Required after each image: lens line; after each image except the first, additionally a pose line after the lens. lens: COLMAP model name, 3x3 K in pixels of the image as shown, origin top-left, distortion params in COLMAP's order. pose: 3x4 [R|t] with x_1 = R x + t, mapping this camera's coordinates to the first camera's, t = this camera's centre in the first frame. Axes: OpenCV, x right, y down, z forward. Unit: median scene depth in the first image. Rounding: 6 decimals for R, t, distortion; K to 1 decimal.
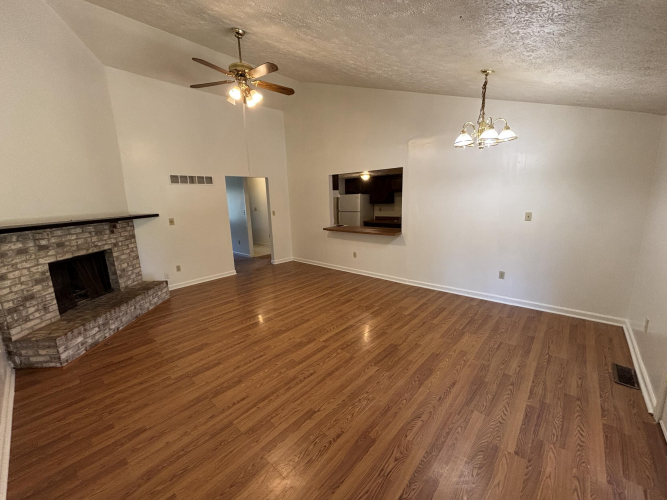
lens RADIAL K [[271.5, 0, 333.0], [0, 271.5, 247.1], [0, 0, 1]] dist [0.002566, -0.000330]
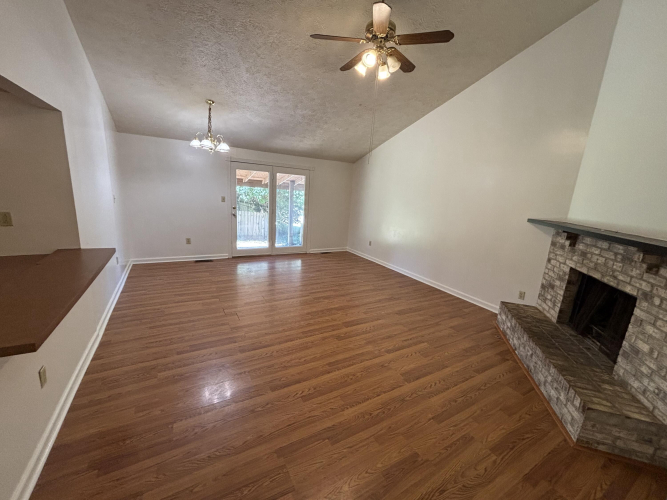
lens RADIAL K [[271.5, 0, 331.7], [0, 271.5, 251.4], [0, 0, 1]] dist [0.002566, -0.000330]
pose [[-0.949899, -0.101734, 0.295537, -0.481929], [0.017853, 0.926342, 0.376261, -0.339546], [-0.312047, 0.362686, -0.878115, 1.921819]]
